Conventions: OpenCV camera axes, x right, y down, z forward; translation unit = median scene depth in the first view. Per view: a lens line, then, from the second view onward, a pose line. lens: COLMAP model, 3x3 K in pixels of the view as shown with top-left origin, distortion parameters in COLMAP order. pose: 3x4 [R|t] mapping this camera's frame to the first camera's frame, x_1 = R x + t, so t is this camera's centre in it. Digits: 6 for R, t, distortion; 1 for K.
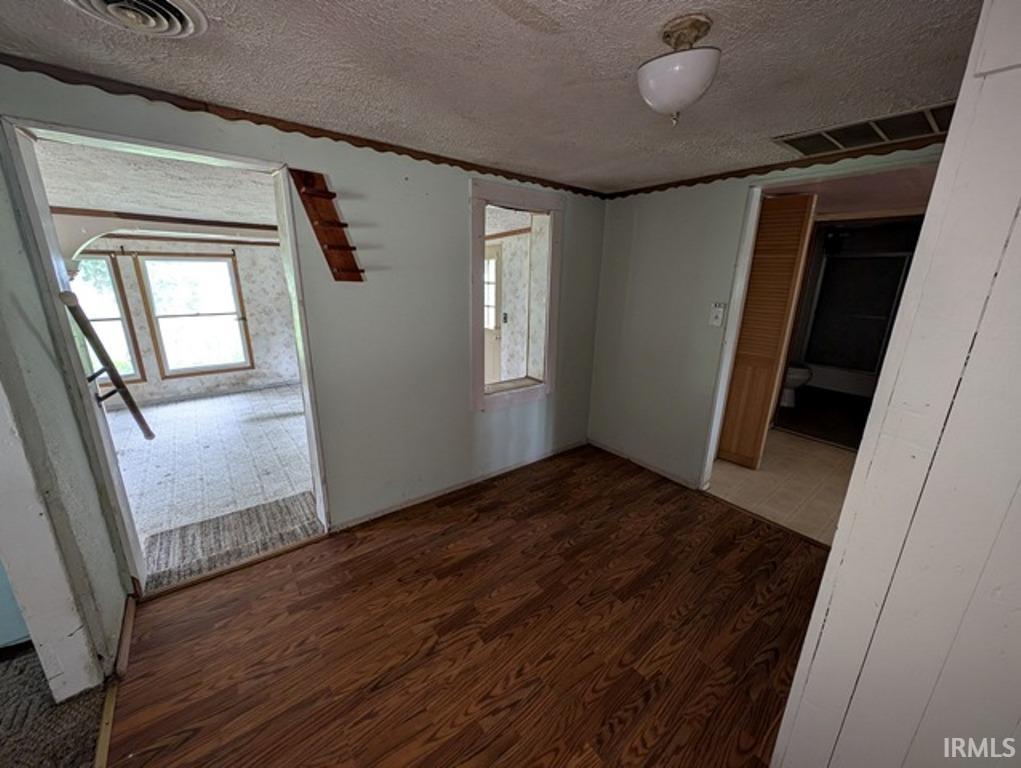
lens RADIAL K [[384.9, 0, 507.5], [0, 384.9, 387.4], [0, 0, 1]] dist [-0.000793, 0.000025]
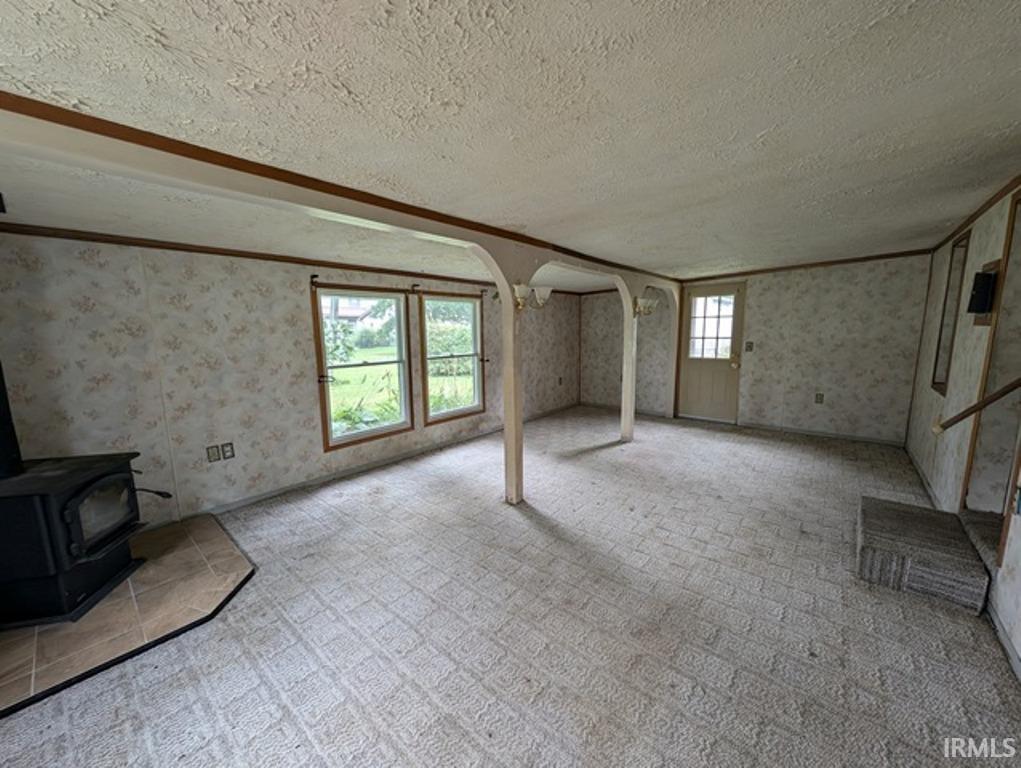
lens RADIAL K [[384.9, 0, 508.5], [0, 384.9, 385.4], [0, 0, 1]] dist [-0.000793, 0.000025]
pose [[0.983023, -0.054018, 0.175349, -0.862834], [0.078939, 0.987224, -0.138414, 0.024812], [-0.165631, 0.149906, 0.974728, 0.066826]]
